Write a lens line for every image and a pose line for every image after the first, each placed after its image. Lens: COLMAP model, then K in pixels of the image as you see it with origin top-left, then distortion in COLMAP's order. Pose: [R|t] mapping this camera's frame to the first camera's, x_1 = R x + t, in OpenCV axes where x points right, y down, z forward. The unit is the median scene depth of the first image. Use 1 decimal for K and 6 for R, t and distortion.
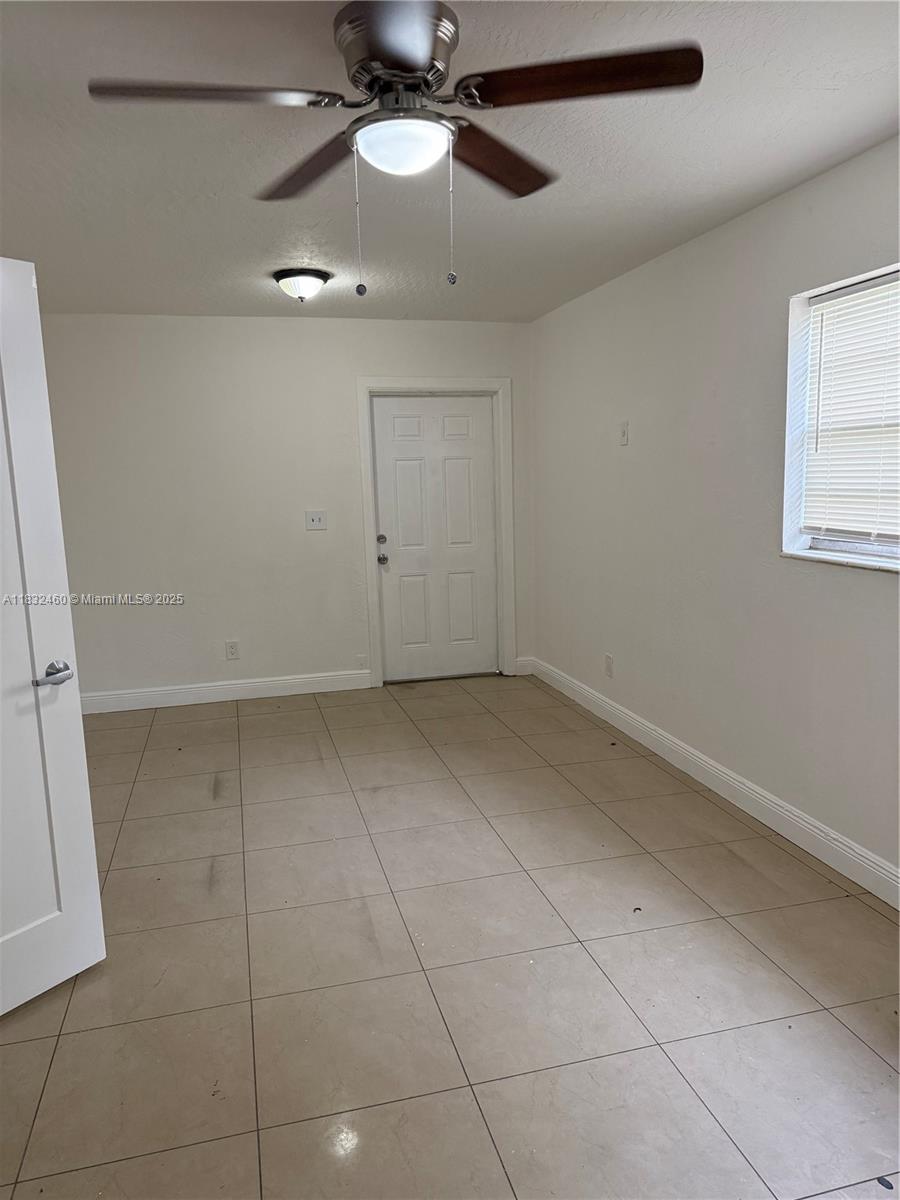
lens RADIAL K [[856.1, 0, 465.6], [0, 856.1, 602.7], [0, 0, 1]] dist [0.139980, -0.263044]
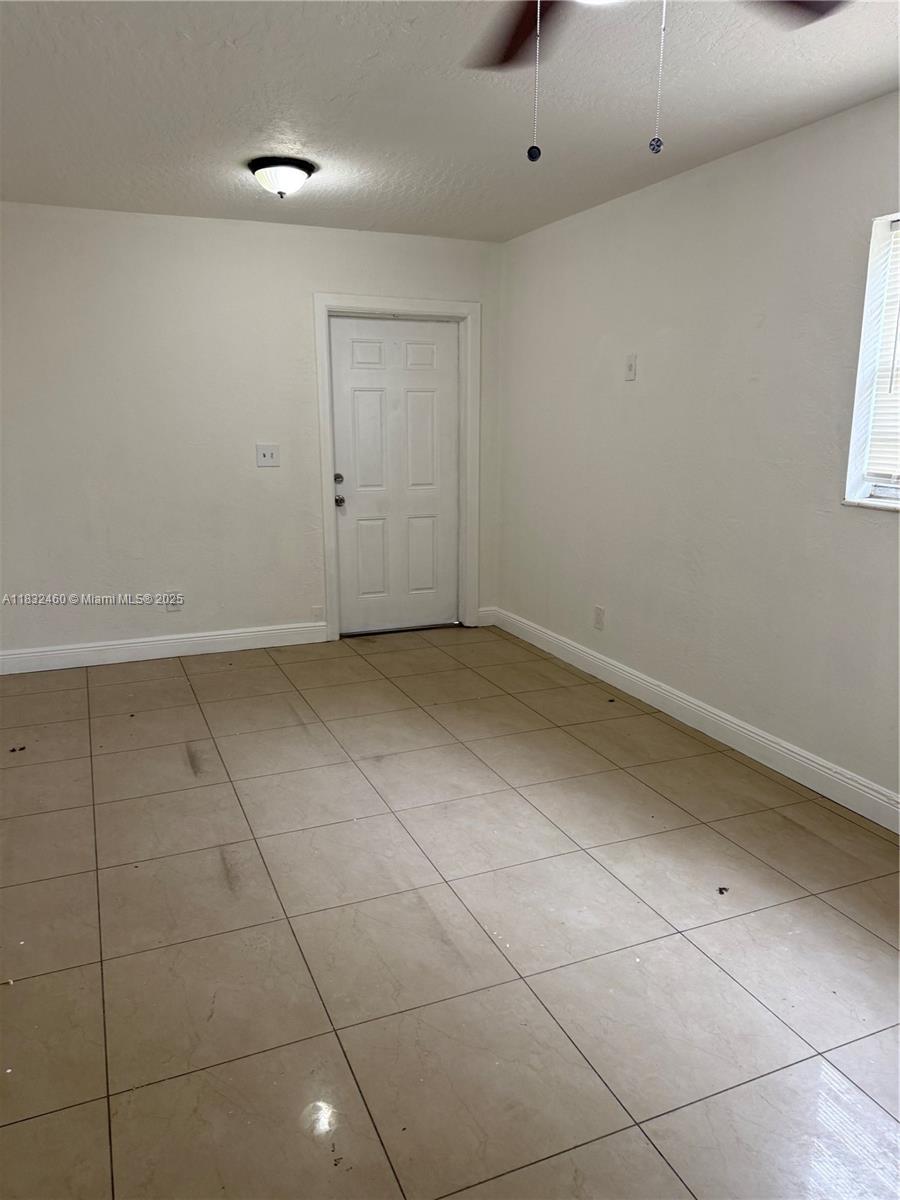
lens RADIAL K [[853.0, 0, 450.0], [0, 853.0, 600.0], [0, 0, 1]] dist [0.088903, -0.120019]
pose [[0.989611, -0.003411, 0.143730, -0.148090], [-0.006103, 0.997821, 0.065701, -0.007894], [-0.143641, -0.065896, 0.987434, 0.108483]]
